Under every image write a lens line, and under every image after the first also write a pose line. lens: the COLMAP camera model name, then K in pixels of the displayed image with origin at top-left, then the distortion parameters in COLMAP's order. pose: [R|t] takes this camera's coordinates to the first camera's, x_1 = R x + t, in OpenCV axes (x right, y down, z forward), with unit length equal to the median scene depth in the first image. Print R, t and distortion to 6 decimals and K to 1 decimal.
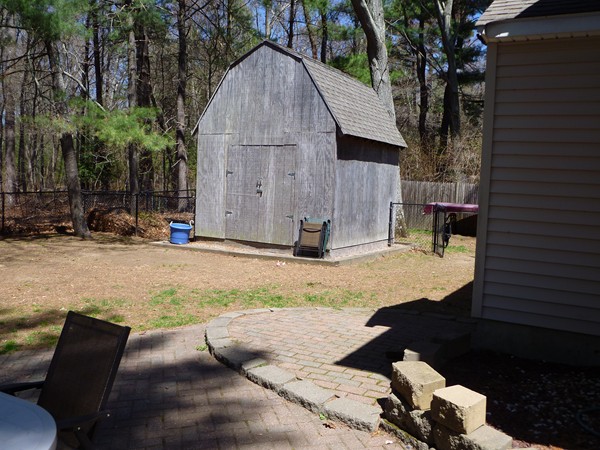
lens RADIAL K [[518.4, 0, 299.7], [0, 518.4, 215.6], [0, 0, 1]] dist [-0.038055, 0.009773]
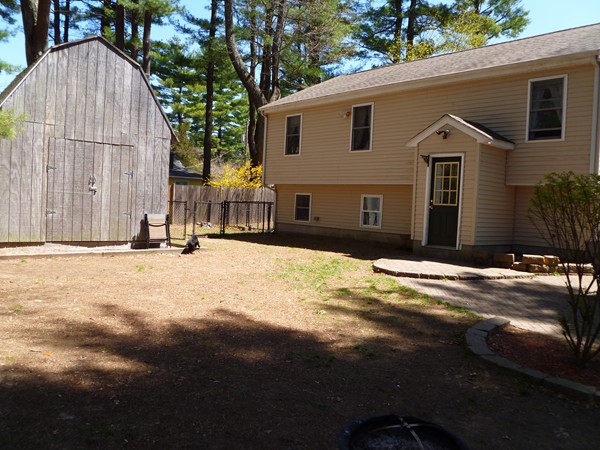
lens RADIAL K [[518.4, 0, 299.7], [0, 518.4, 215.6], [0, 0, 1]] dist [-0.038055, 0.009773]
pose [[0.337059, -0.063524, 0.939338, -0.885383], [0.003158, 0.997792, 0.066344, -0.061740], [-0.941478, -0.019395, 0.336515, 0.307505]]
